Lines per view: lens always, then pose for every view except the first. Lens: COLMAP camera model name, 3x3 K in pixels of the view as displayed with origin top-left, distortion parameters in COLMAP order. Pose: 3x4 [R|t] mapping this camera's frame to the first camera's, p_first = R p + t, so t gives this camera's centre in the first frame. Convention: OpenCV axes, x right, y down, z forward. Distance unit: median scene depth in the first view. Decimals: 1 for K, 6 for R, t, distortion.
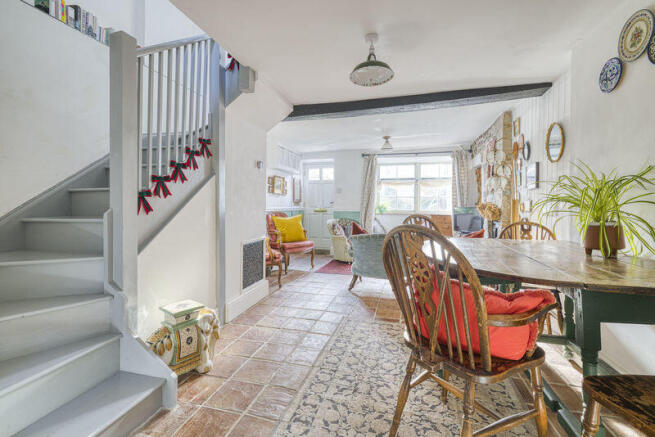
lens RADIAL K [[289.4, 0, 317.3], [0, 289.4, 206.8], [0, 0, 1]] dist [-0.004172, 0.000008]
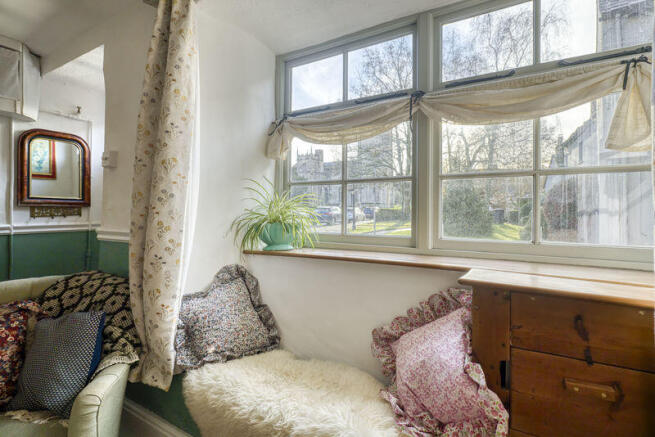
lens RADIAL K [[323.9, 0, 326.1], [0, 323.9, 211.8], [0, 0, 1]] dist [-0.013592, -0.000216]
pose [[0.977357, -0.008083, -0.211441, 0.350158], [0.006779, 0.999953, -0.006892, -0.007567], [0.211487, 0.005303, 0.977366, 0.813593]]
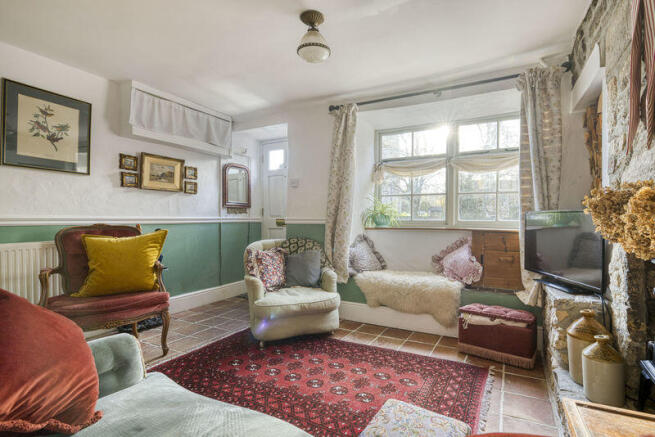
lens RADIAL K [[311.8, 0, 352.6], [0, 311.8, 223.4], [0, 0, 1]] dist [-0.004912, -0.000167]
pose [[0.988195, -0.004451, -0.153139, 0.282648], [0.005951, 0.999939, 0.009340, 0.011057], [0.153088, -0.010141, 0.988161, 0.501099]]
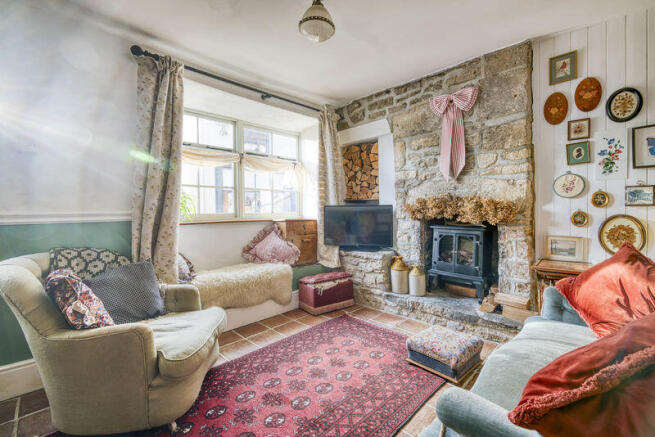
lens RADIAL K [[289.4, 0, 331.6], [0, 289.4, 212.2], [0, 0, 1]] dist [-0.004172, 0.000008]
pose [[0.444507, -0.019497, 0.895563, -0.043190], [0.017312, 0.999763, 0.013173, 0.006595], [-0.895608, 0.009649, 0.444739, 0.677257]]
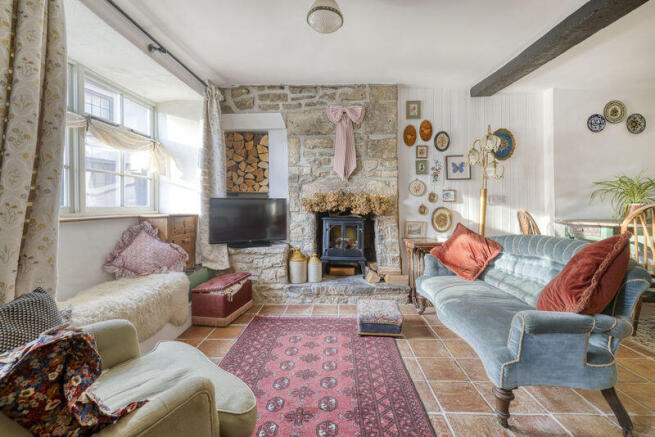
lens RADIAL K [[289.4, 0, 334.2], [0, 289.4, 202.4], [0, 0, 1]] dist [-0.004172, 0.000008]
pose [[-0.298924, -0.000986, 0.954276, -0.062598], [0.004989, 0.999984, 0.002596, 0.008257], [-0.954264, 0.005537, -0.298915, 0.882123]]
